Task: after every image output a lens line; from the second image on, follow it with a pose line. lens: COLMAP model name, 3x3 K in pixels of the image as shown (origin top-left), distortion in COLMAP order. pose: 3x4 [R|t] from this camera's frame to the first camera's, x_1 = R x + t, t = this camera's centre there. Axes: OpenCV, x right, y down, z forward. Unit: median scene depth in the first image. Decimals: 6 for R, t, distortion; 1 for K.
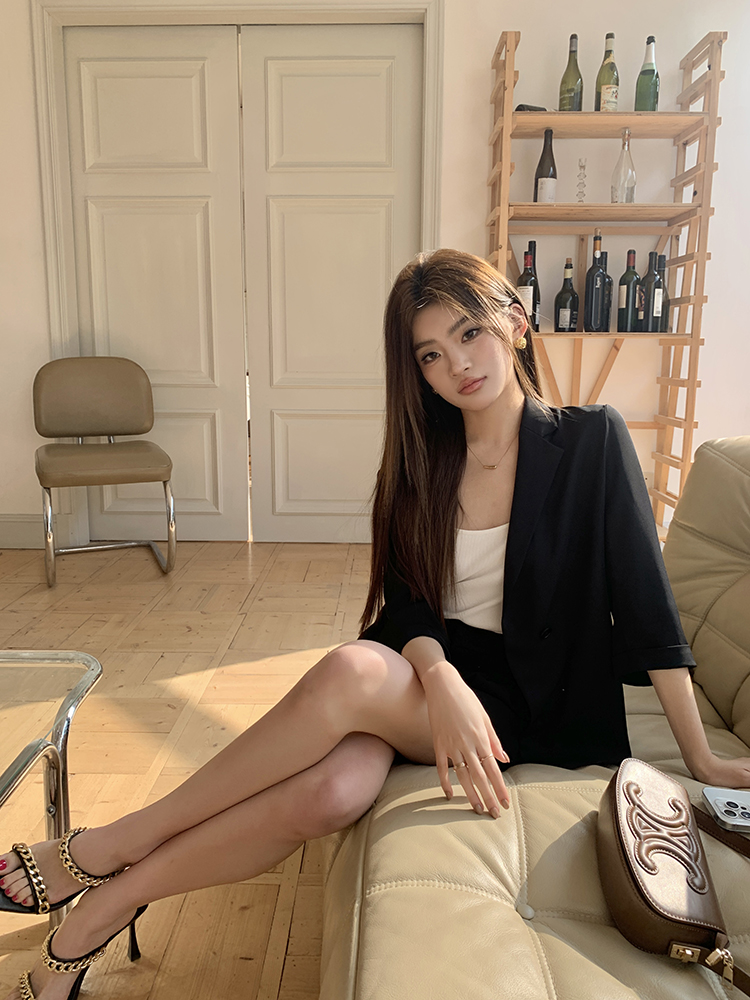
lens RADIAL K [[925.4, 0, 375.0], [0, 925.4, 500.0], [0, 0, 1]] dist [-0.010389, 0.005079]
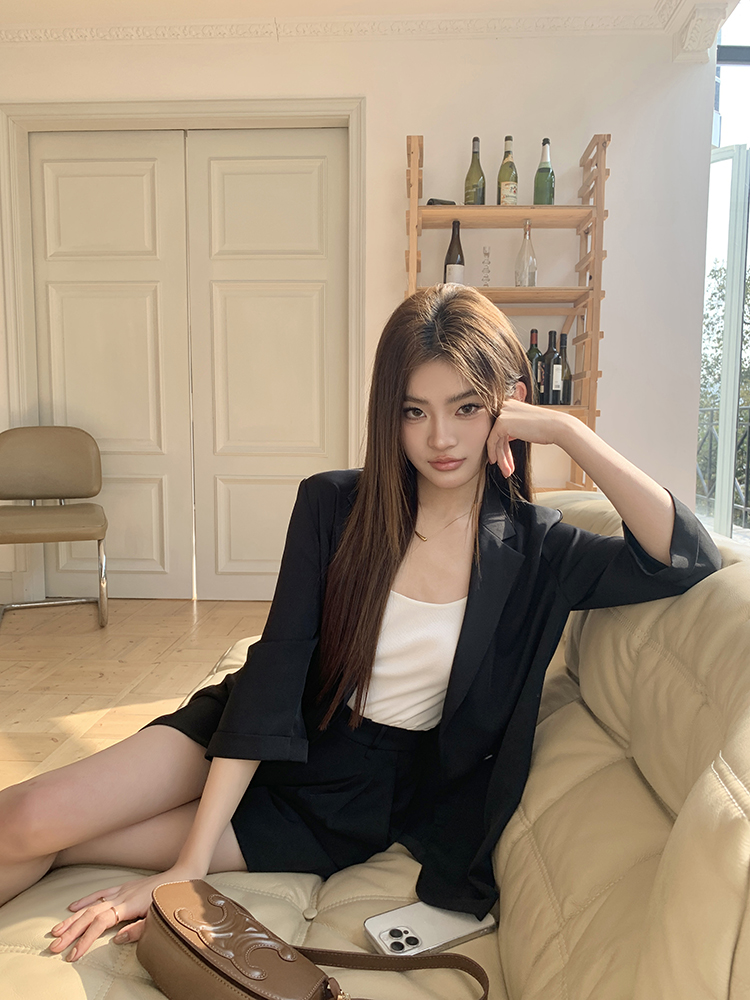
lens RADIAL K [[925.4, 0, 375.0], [0, 925.4, 500.0], [0, 0, 1]] dist [-0.010389, 0.005079]
pose [[0.999356, 0.005834, -0.035393, 0.132133], [-0.008556, 0.996975, -0.077250, 0.013717], [0.034835, 0.077503, 0.996383, -0.069065]]
